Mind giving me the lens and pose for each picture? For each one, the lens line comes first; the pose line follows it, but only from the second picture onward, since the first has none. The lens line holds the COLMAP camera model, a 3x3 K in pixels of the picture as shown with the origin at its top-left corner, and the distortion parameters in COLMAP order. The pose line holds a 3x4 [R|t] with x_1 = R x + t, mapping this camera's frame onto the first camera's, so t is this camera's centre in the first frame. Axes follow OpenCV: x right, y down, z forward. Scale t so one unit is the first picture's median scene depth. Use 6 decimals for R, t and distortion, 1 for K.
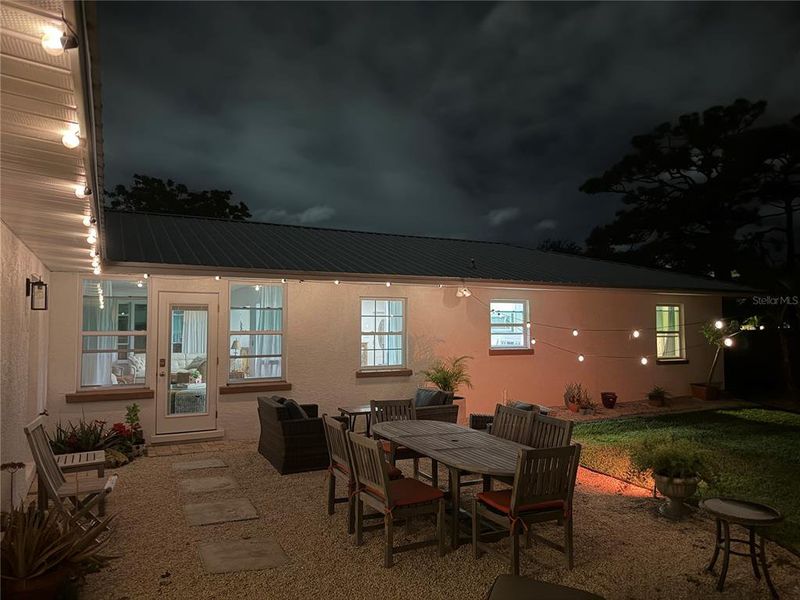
lens RADIAL K [[550.9, 0, 394.4], [0, 550.9, 299.3], [0, 0, 1]] dist [0.093203, -0.125725]
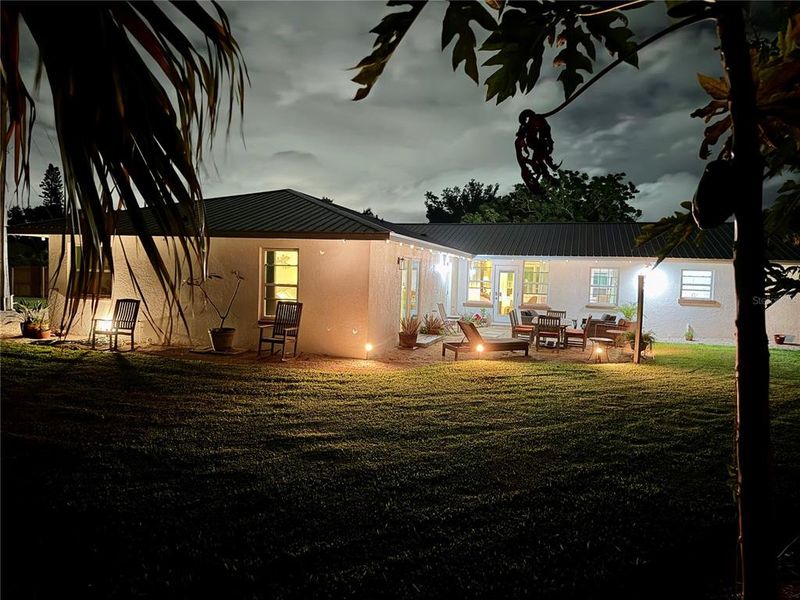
lens RADIAL K [[550.9, 0, 394.4], [0, 550.9, 299.3], [0, 0, 1]] dist [0.093203, -0.125725]
pose [[0.685253, 0.069224, -0.725008, 0.415950], [-0.006030, 0.995978, 0.089396, -0.026400], [0.728281, -0.056887, 0.682914, -0.381519]]
